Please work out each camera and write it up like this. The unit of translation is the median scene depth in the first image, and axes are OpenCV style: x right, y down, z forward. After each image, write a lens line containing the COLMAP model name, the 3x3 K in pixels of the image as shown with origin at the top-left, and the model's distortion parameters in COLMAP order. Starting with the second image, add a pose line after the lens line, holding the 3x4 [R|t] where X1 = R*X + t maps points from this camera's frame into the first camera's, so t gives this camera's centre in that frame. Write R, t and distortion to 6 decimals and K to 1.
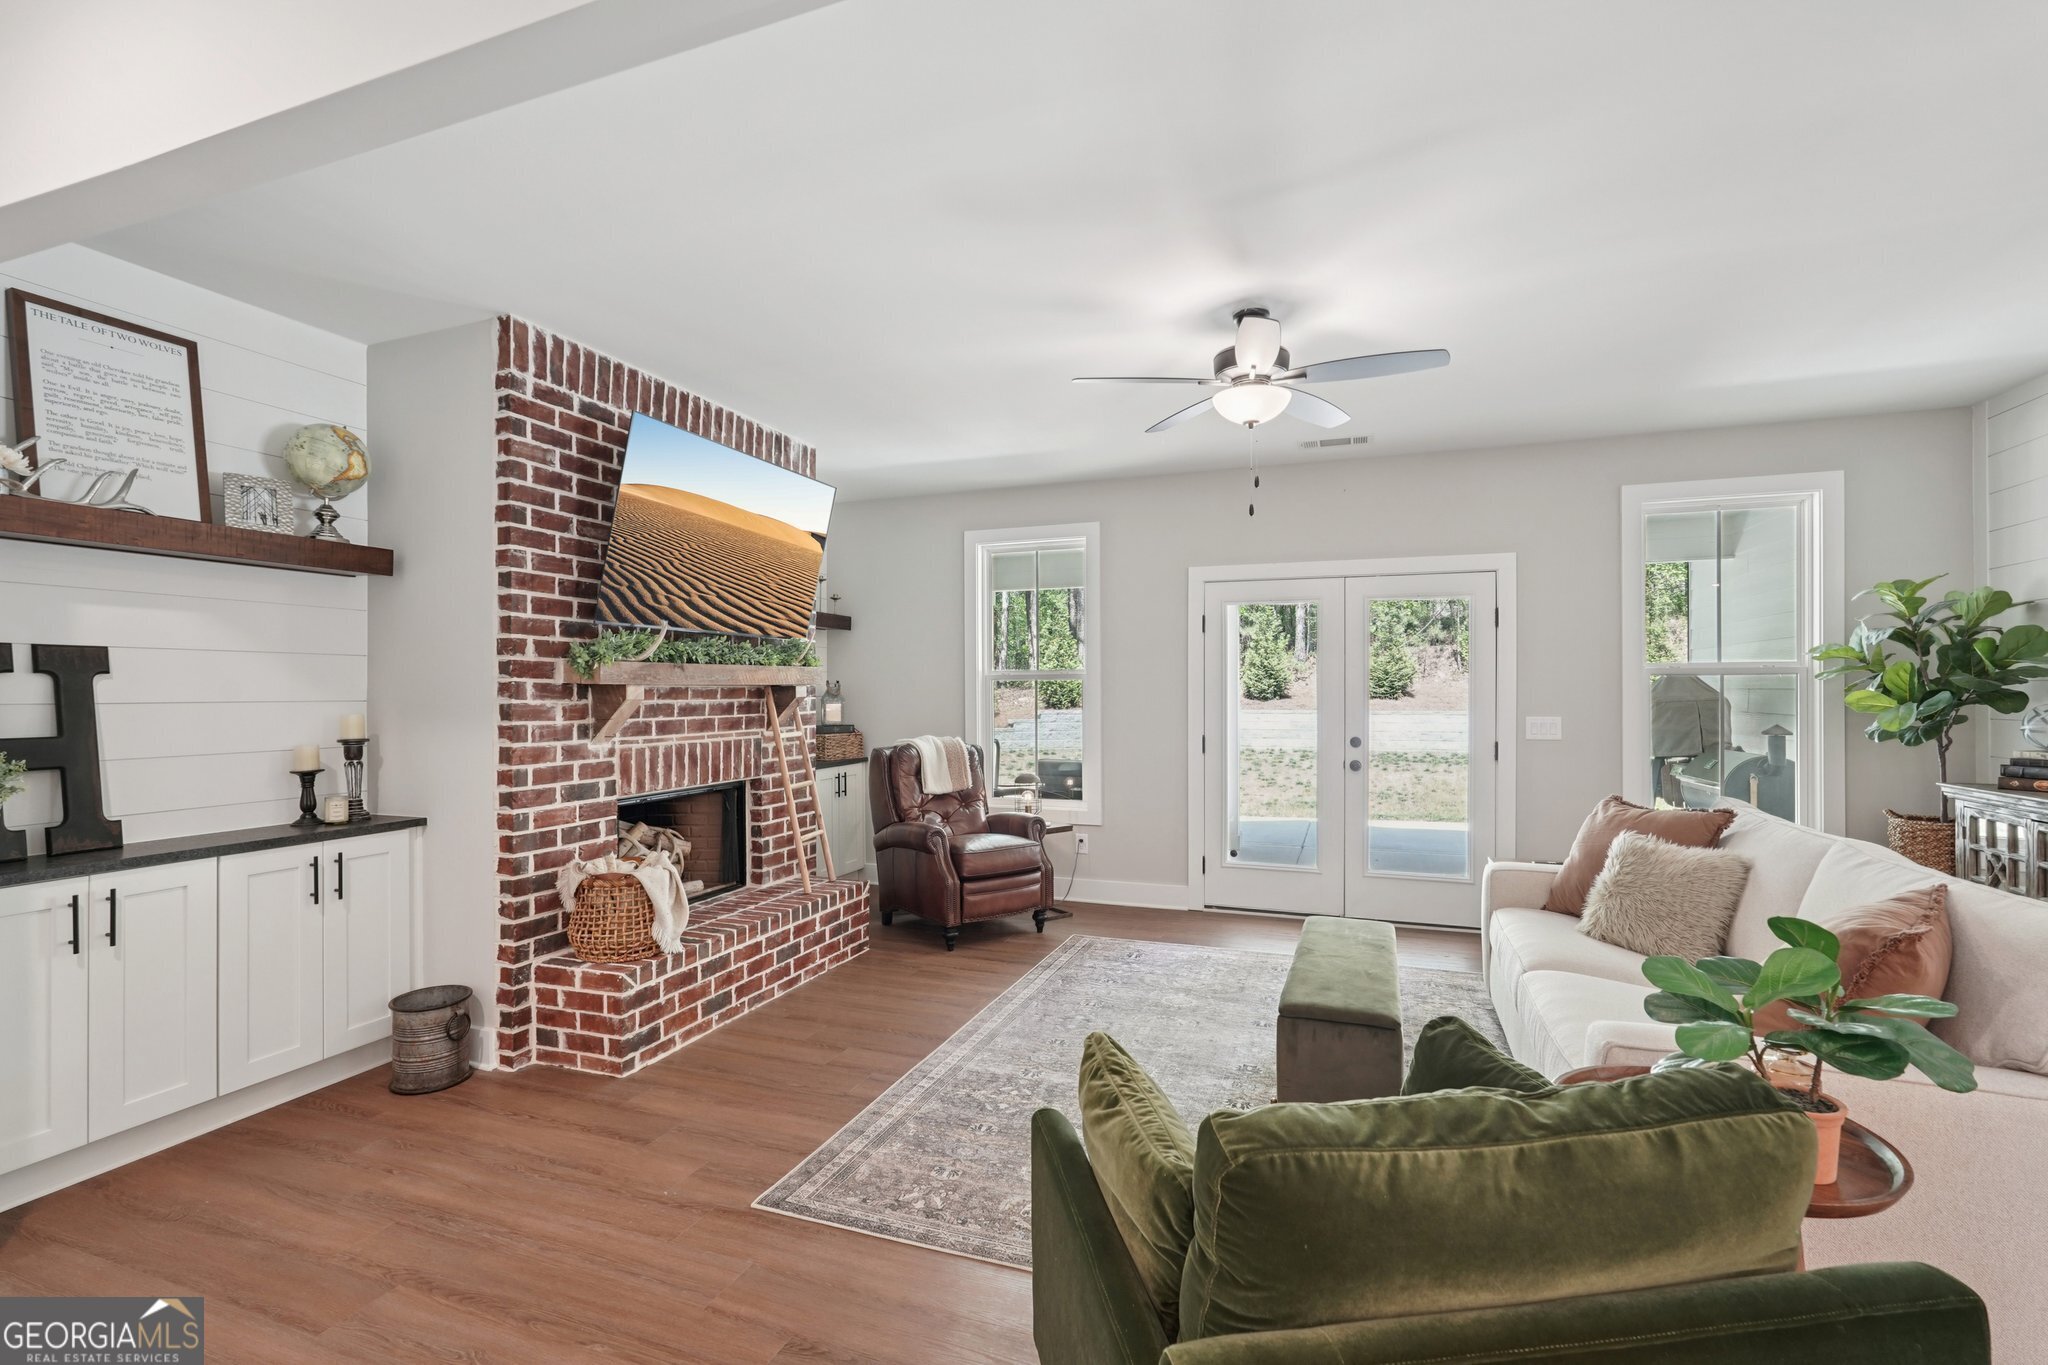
lens RADIAL K [[912.5, 0, 1025.4], [0, 912.5, 685.1], [0, 0, 1]] dist [-0.008901, 0.006806]
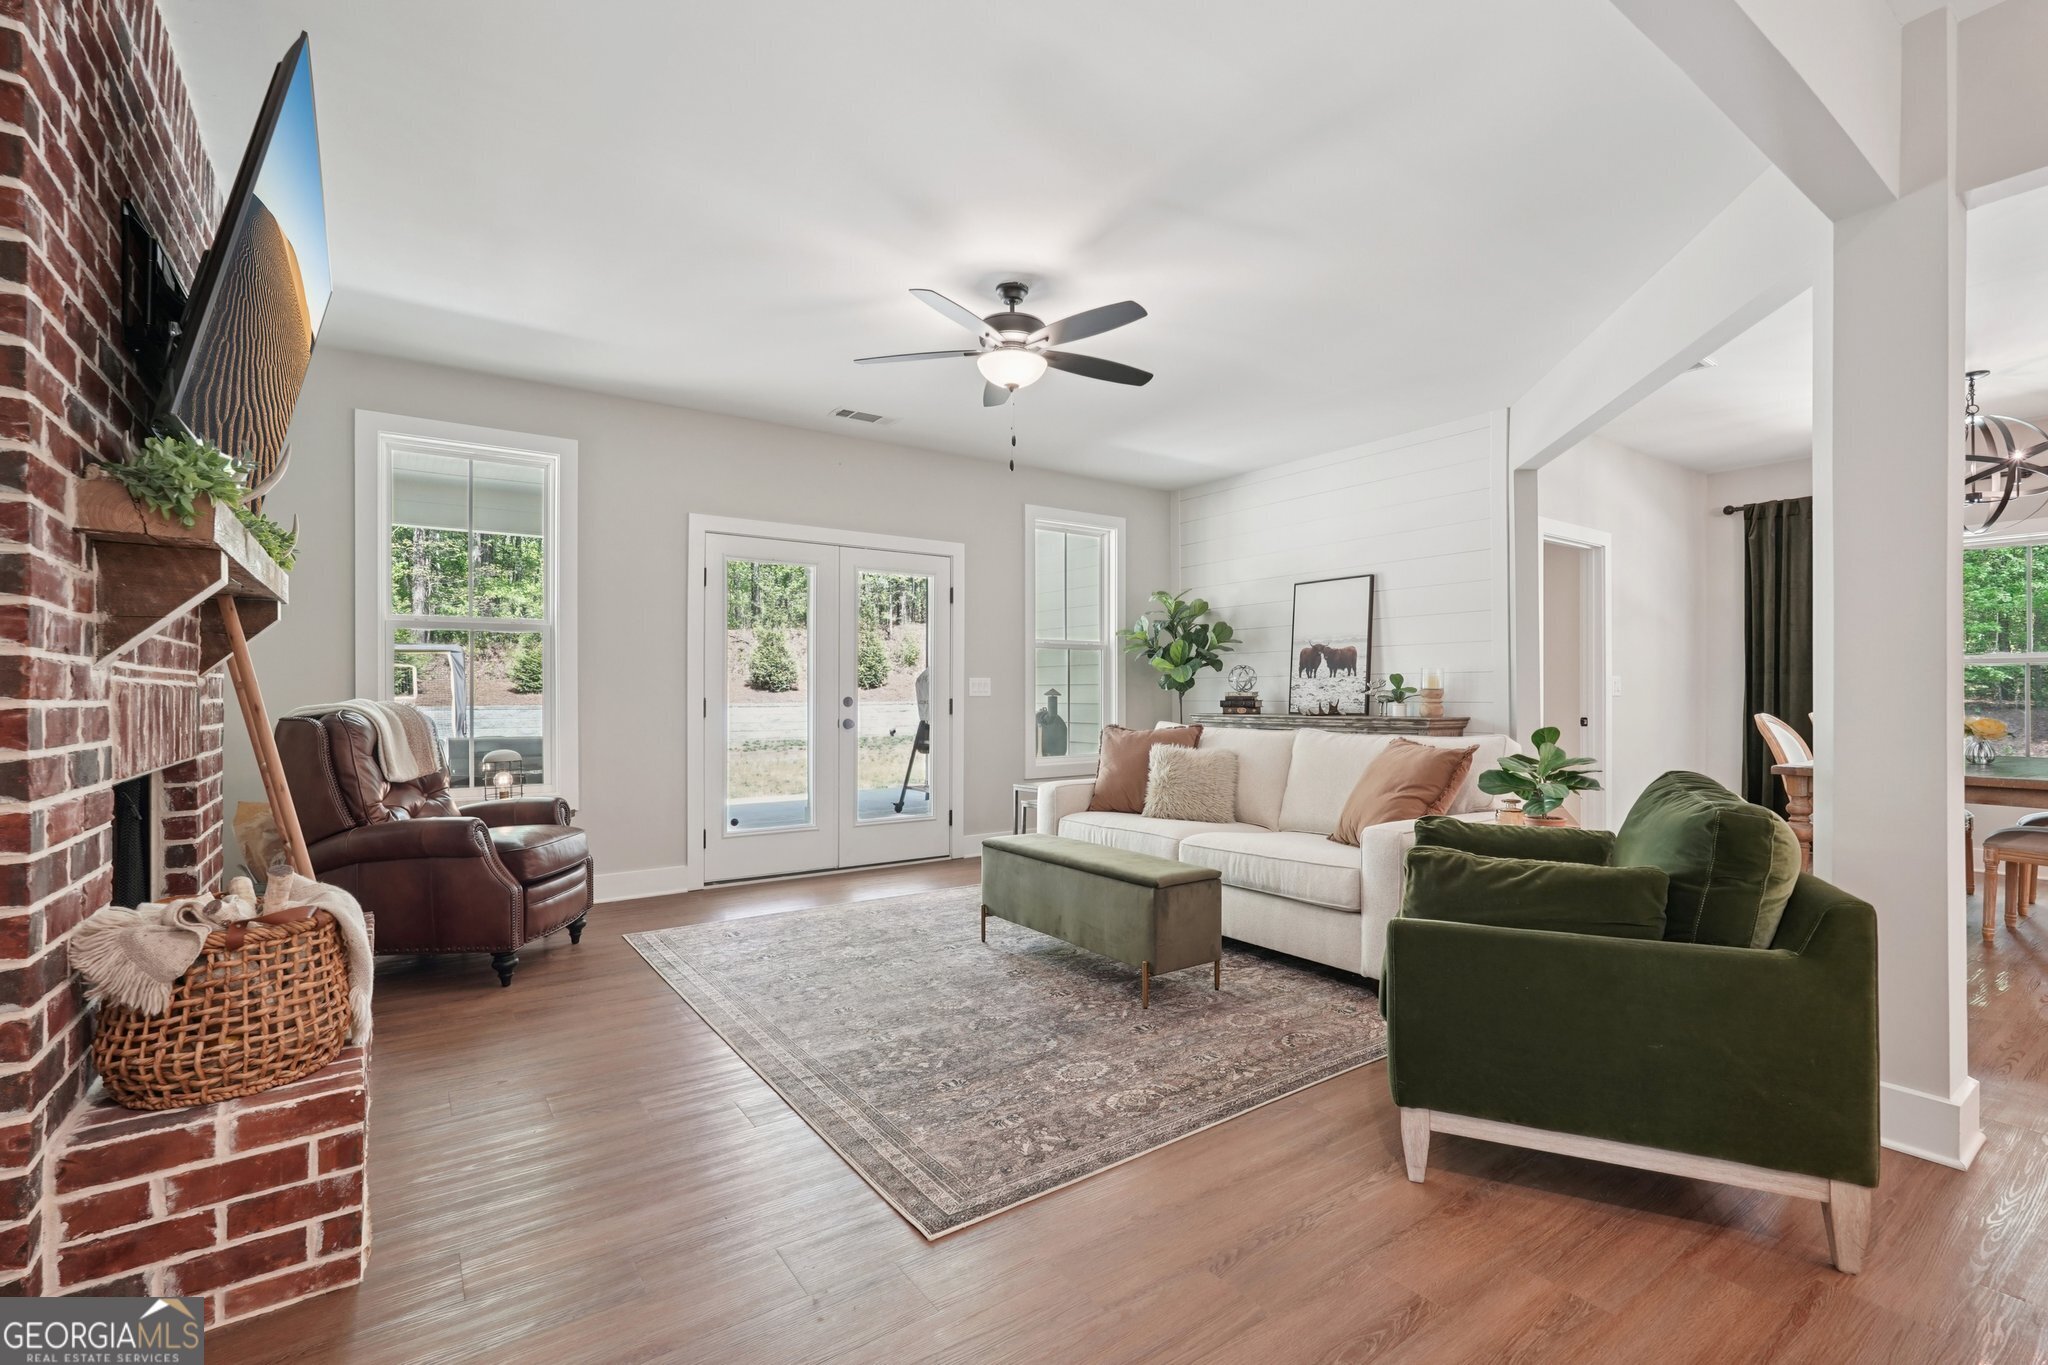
lens RADIAL K [[912.5, 0, 1029.2], [0, 912.5, 681.5], [0, 0, 1]] dist [-0.008901, 0.006806]
pose [[0.561291, 0.011713, 0.827536, -0.612755], [-0.003525, 0.999925, -0.011762, 0.077758], [-0.827611, 0.003685, 0.561290, 0.344130]]
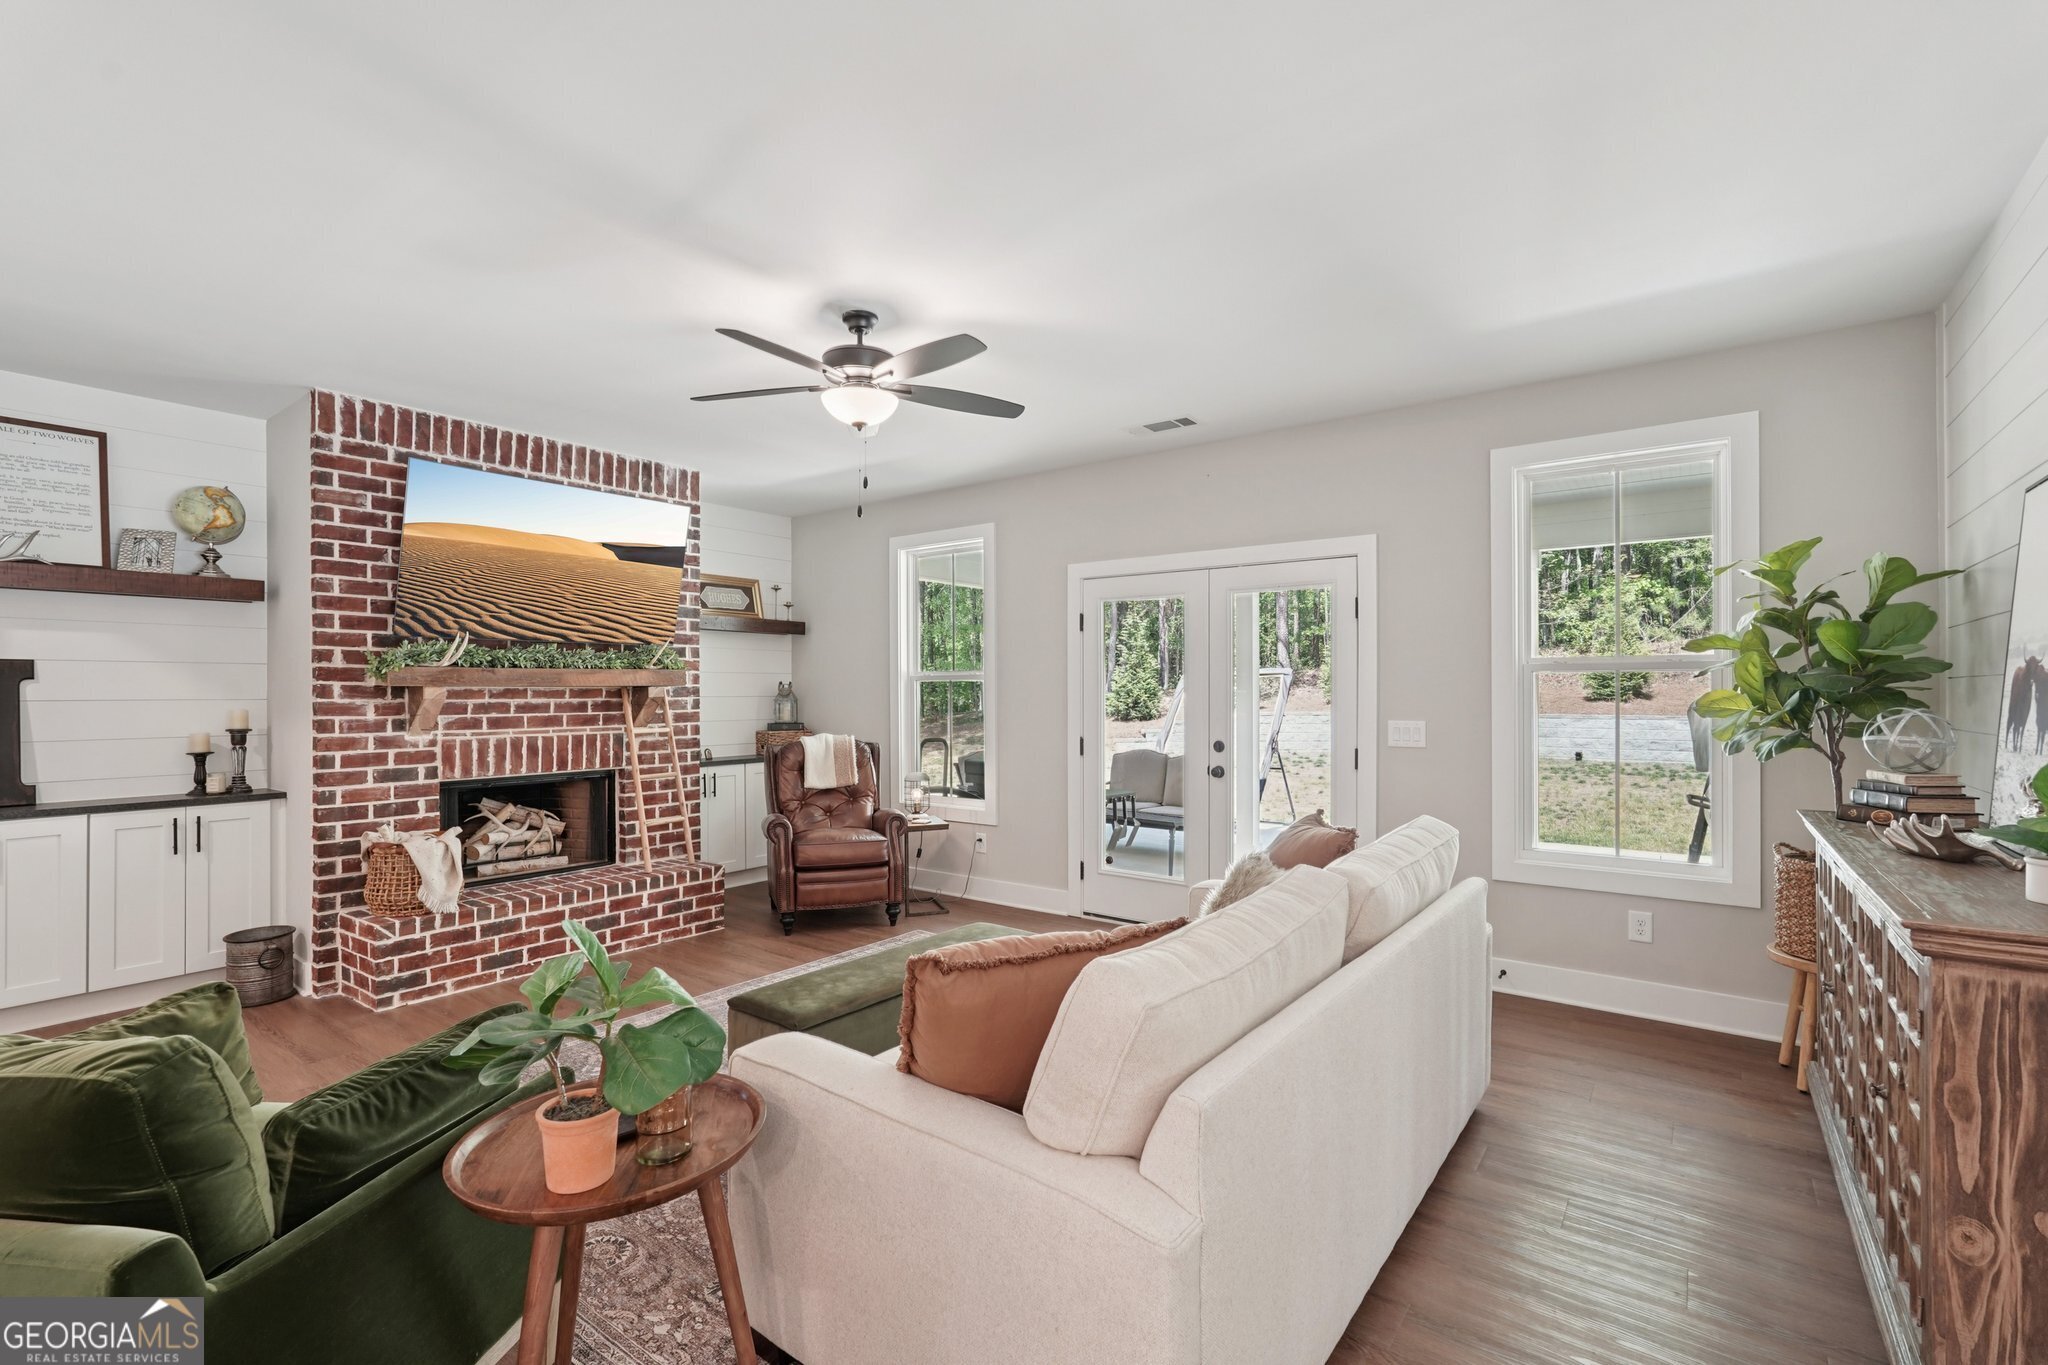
lens RADIAL K [[912.5, 0, 1024.8], [0, 912.5, 686.7], [0, 0, 1]] dist [-0.008901, 0.006806]
pose [[0.958281, -0.002167, -0.285818, 0.668820], [0.002438, 0.999997, 0.000592, 0.001469], [0.285816, -0.001264, 0.958284, 0.082288]]
